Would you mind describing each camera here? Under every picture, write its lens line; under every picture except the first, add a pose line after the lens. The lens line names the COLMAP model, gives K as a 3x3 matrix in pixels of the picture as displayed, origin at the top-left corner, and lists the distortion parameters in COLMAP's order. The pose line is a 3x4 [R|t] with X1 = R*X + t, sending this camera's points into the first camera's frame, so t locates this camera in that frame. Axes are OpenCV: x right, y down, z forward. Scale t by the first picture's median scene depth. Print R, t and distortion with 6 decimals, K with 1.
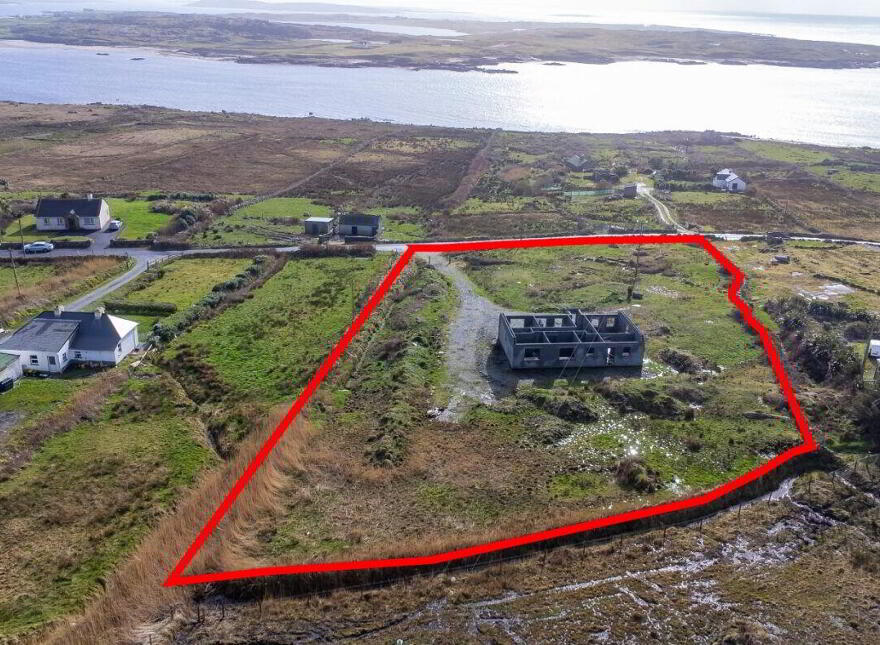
lens RADIAL K [[831.5, 0, 443.1], [0, 831.5, 325.1], [0, 0, 1]] dist [0.007507, 0.020284]
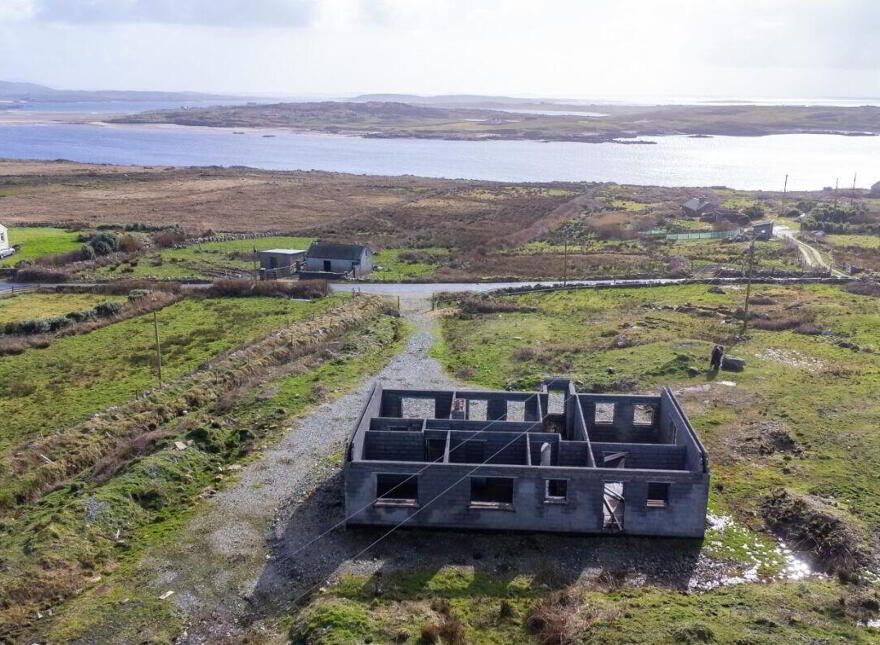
lens RADIAL K [[831.5, 0, 443.1], [0, 831.5, 325.1], [0, 0, 1]] dist [0.007507, 0.020284]
pose [[0.984128, 0.025375, -0.175639, 0.095878], [-0.043599, 0.993962, -0.100689, -0.001120], [0.172024, 0.106748, 0.979292, 0.311090]]
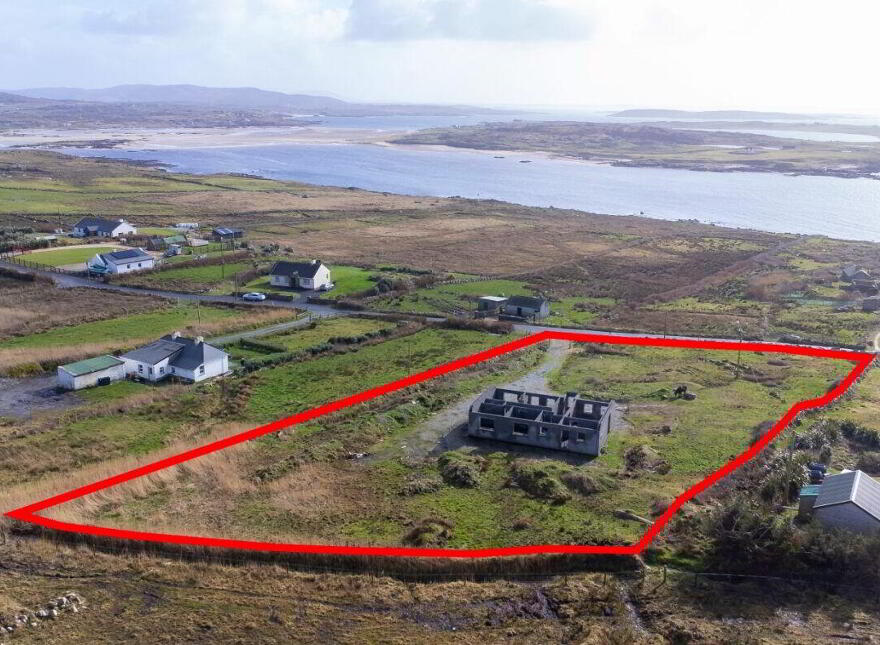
lens RADIAL K [[831.5, 0, 443.1], [0, 831.5, 325.1], [0, 0, 1]] dist [0.007507, 0.020284]
pose [[0.883876, 0.103332, -0.456165, 0.255994], [-0.156936, 0.984271, -0.081123, 0.003188], [0.440607, 0.143292, 0.886190, 0.025988]]
